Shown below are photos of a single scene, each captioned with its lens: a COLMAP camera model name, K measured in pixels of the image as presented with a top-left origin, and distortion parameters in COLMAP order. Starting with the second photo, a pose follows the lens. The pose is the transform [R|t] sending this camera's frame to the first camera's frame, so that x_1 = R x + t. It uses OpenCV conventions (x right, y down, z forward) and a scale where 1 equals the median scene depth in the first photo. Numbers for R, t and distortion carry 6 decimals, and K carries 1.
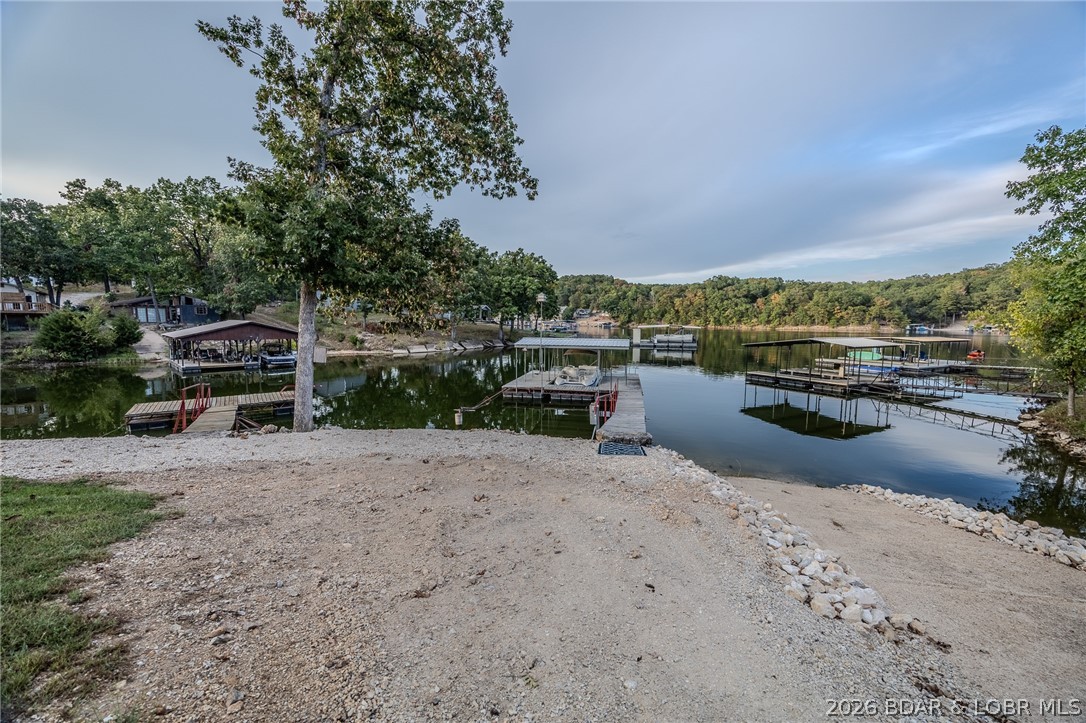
lens RADIAL K [[412.7, 0, 546.3], [0, 412.7, 361.3], [0, 0, 1]] dist [-0.001384, -0.000465]
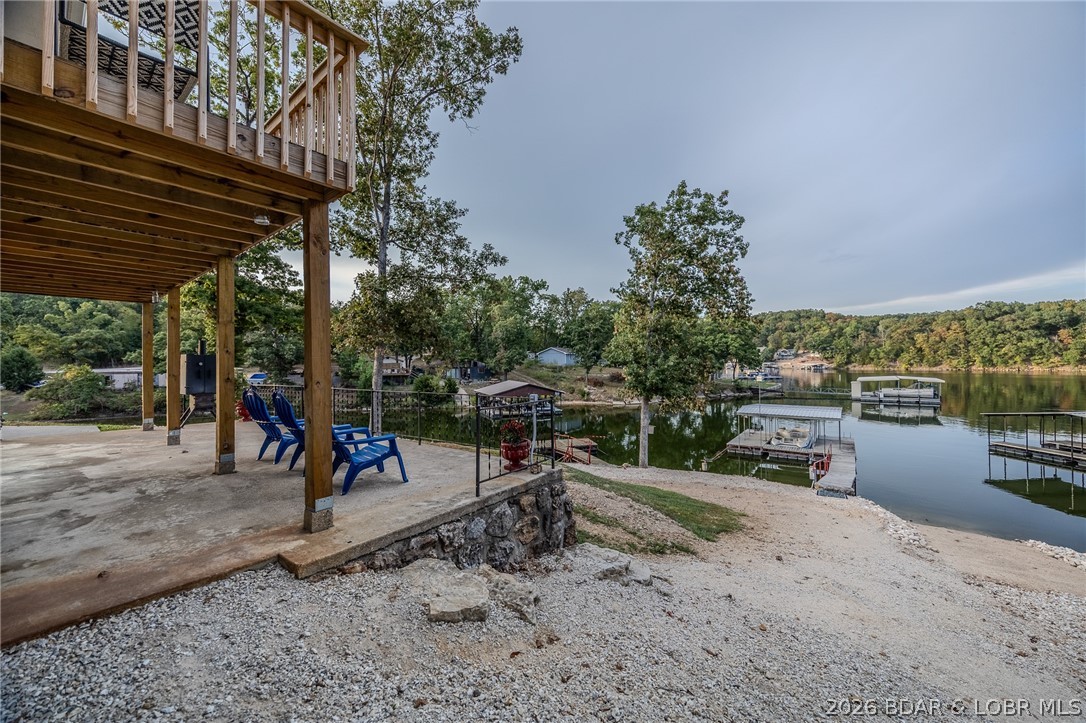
lens RADIAL K [[412.7, 0, 546.3], [0, 412.7, 361.3], [0, 0, 1]] dist [-0.001384, -0.000465]
pose [[0.906188, -0.016181, -0.422565, -0.021826], [-0.025485, 0.995362, -0.092767, -0.020346], [0.422106, 0.094834, 0.901573, -0.147399]]
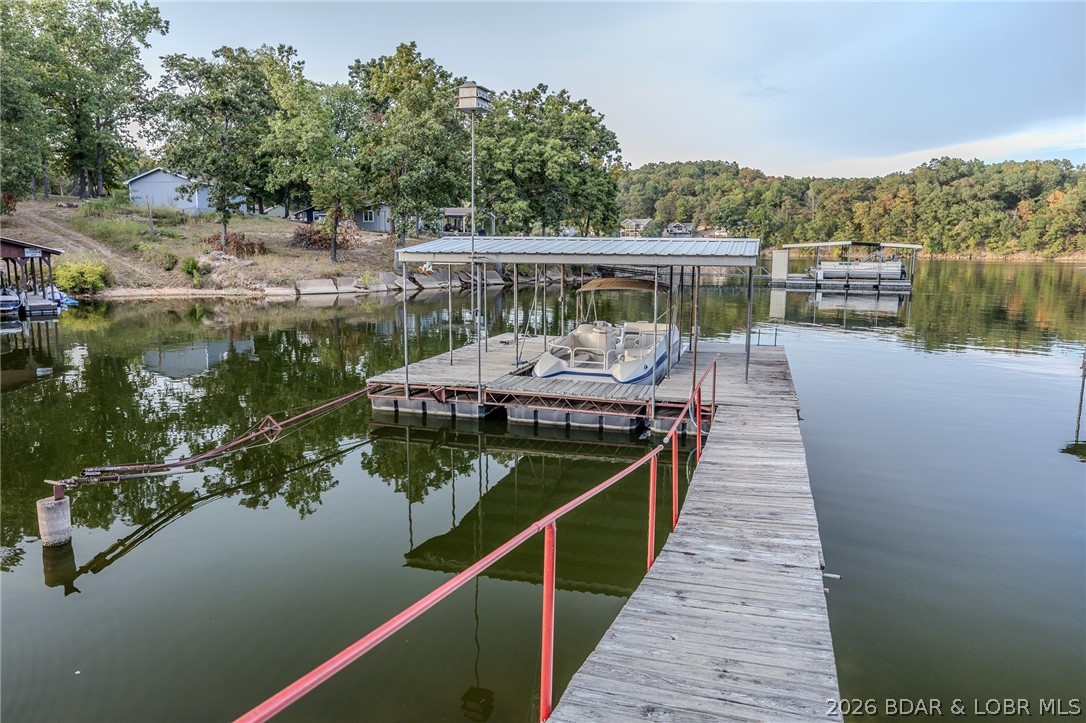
lens RADIAL K [[710.3, 0, 543.0], [0, 710.3, 361.5], [0, 0, 1]] dist [0.000076, -0.003674]
pose [[0.994702, 0.016173, -0.101525, 0.030349], [-0.009909, 0.998033, 0.061900, 0.003068], [0.102326, -0.060566, 0.992905, 0.143265]]
